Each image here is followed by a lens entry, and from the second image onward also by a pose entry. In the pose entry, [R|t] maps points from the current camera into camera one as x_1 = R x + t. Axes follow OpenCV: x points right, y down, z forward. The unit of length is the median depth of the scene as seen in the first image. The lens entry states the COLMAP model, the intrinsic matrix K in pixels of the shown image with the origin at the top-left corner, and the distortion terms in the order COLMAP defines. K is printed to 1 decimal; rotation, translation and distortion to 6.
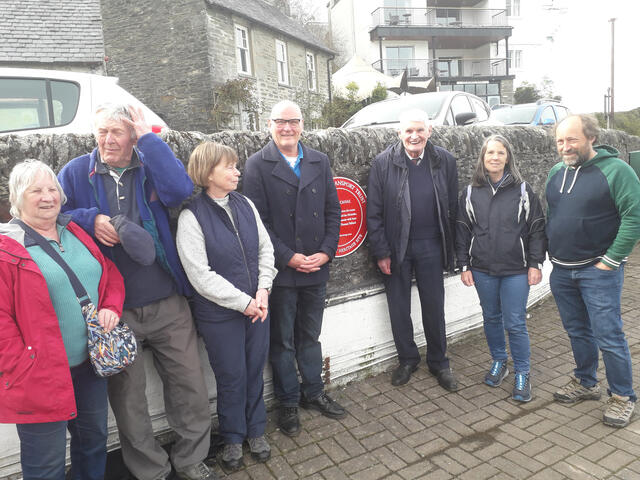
lens RADIAL K [[522.9, 0, 320.0], [0, 522.9, 240.0], [0, 0, 1]] dist [0.011227, 0.002131]
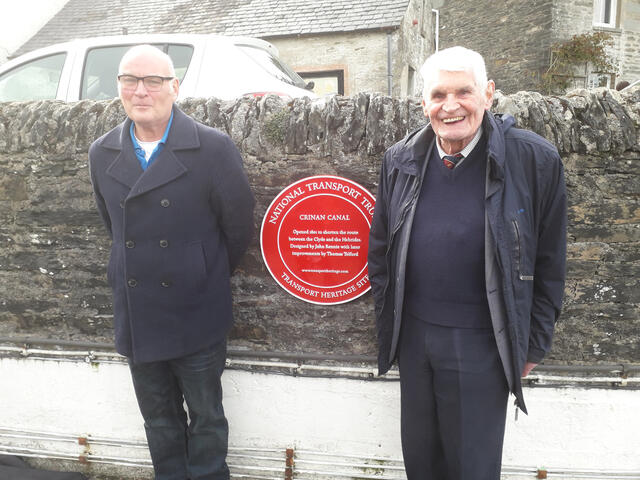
lens RADIAL K [[522.9, 0, 320.0], [0, 522.9, 240.0], [0, 0, 1]] dist [0.011227, 0.002131]
pose [[0.770979, 0.164574, -0.615229, 0.384150], [-0.128599, 0.986365, 0.102698, -0.101233], [0.623742, -0.000060, 0.781630, 0.495174]]
